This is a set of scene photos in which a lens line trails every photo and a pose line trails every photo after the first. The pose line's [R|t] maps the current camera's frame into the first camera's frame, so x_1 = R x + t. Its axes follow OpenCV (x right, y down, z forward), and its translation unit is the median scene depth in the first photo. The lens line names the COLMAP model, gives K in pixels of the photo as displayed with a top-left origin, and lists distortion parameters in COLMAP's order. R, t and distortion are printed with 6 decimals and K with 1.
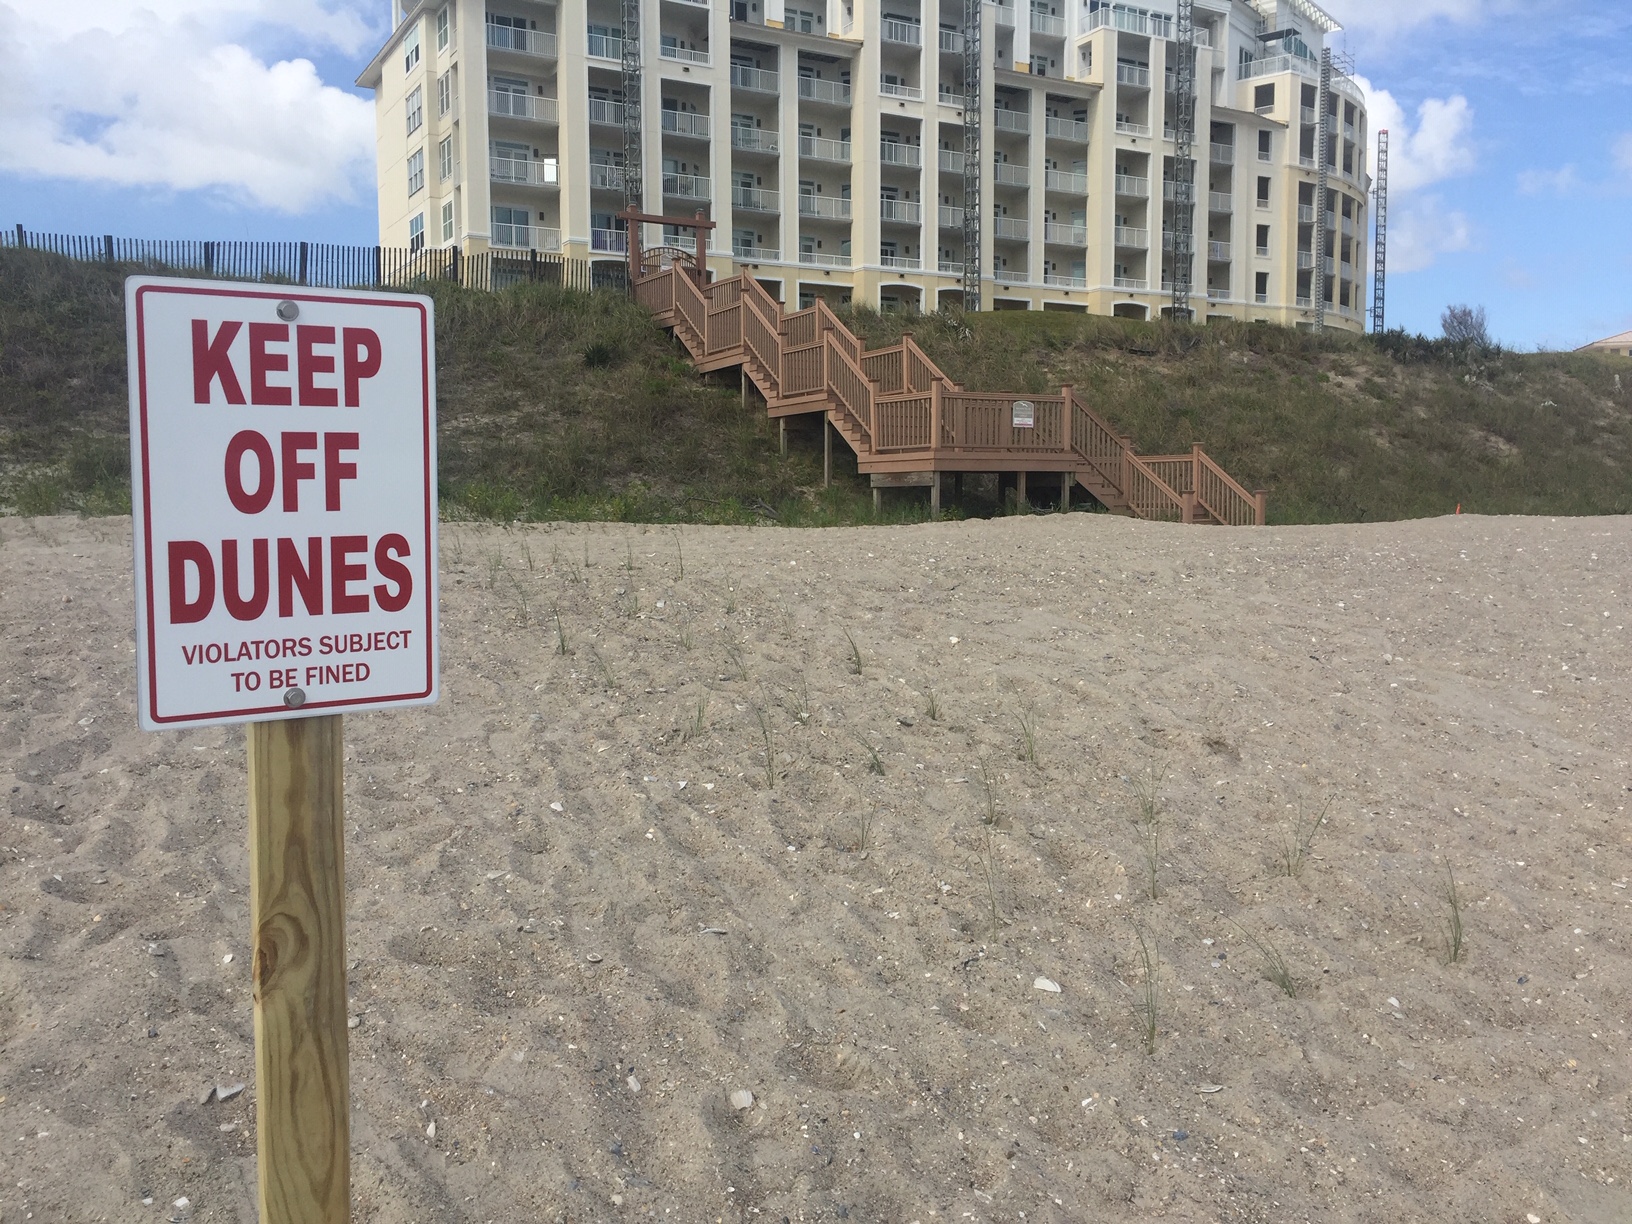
lens RADIAL K [[1278.7, 0, 816.0], [0, 1278.7, 612.0], [0, 0, 1]] dist [0.000807, -0.004343]
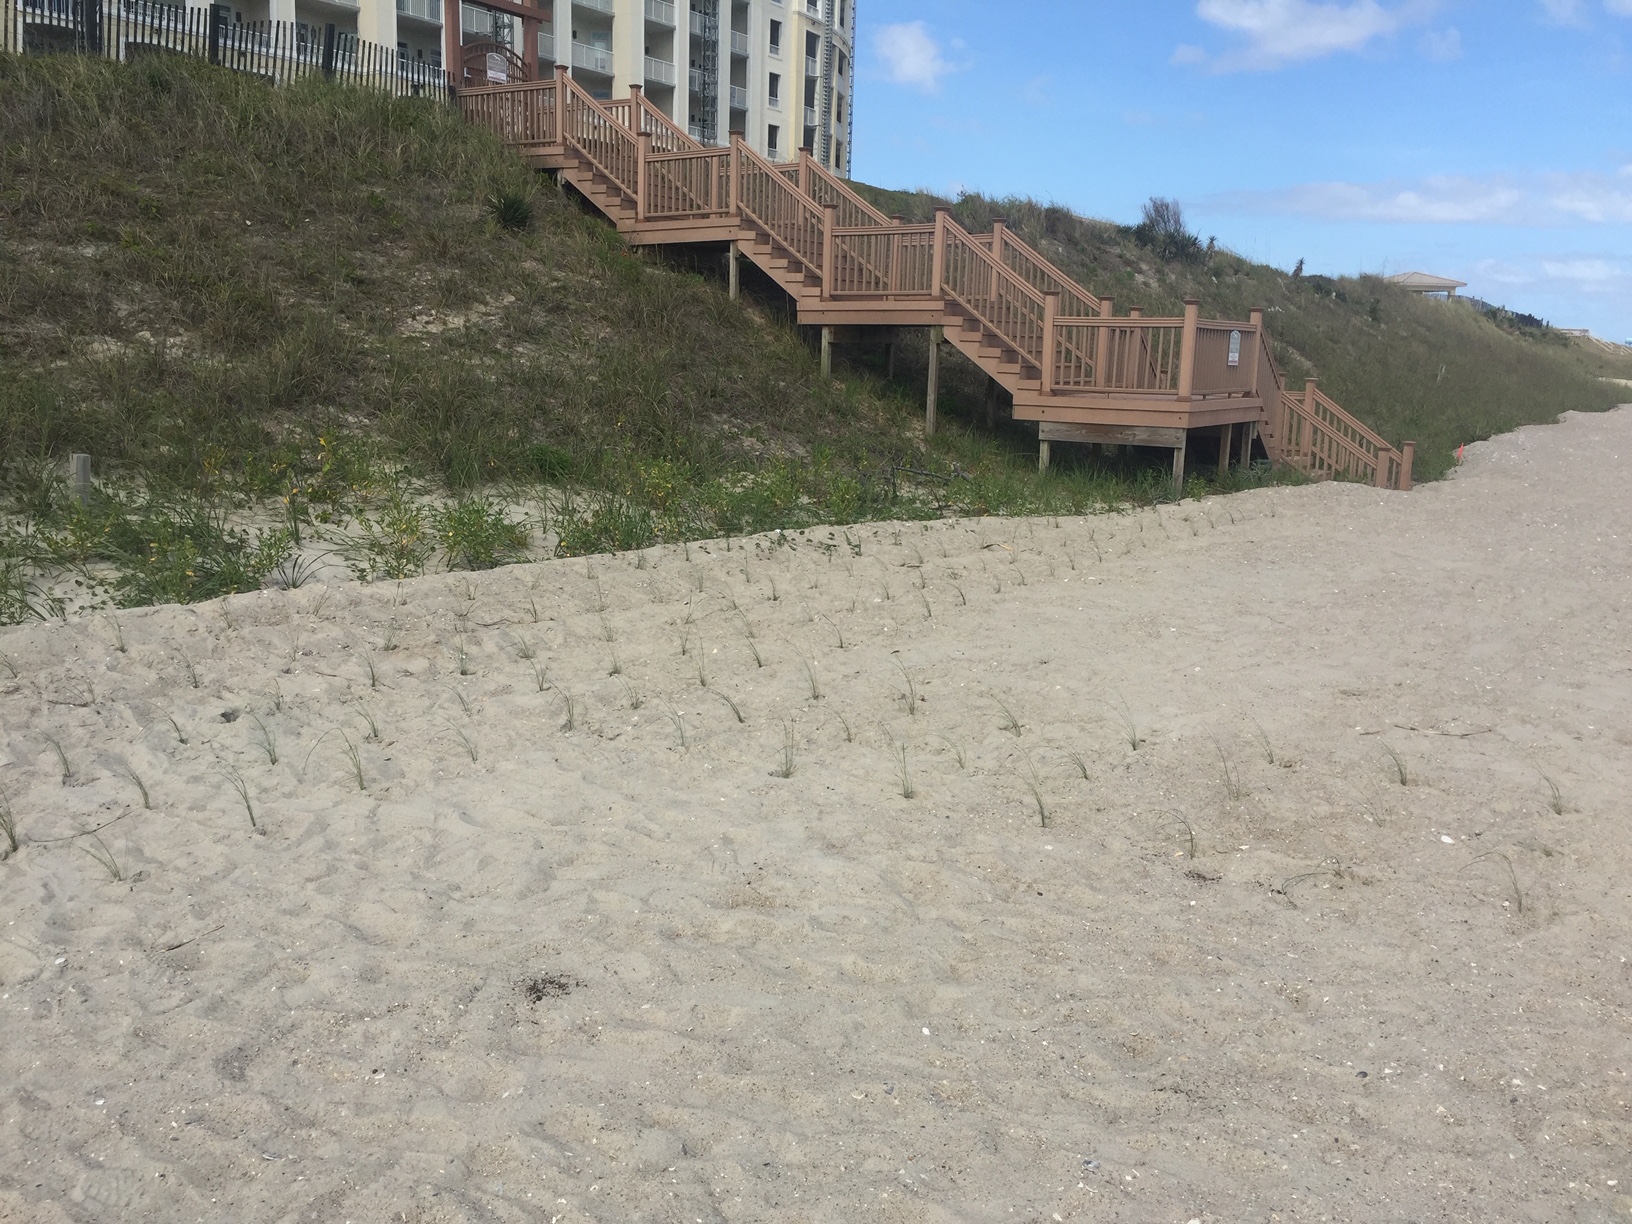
lens RADIAL K [[1278.7, 0, 816.0], [0, 1278.7, 612.0], [0, 0, 1]] dist [0.000807, -0.004343]
pose [[0.875802, -0.079500, 0.476078, -0.232475], [0.019419, 0.991347, 0.129822, -0.053072], [-0.482279, -0.104454, 0.869768, 0.223841]]
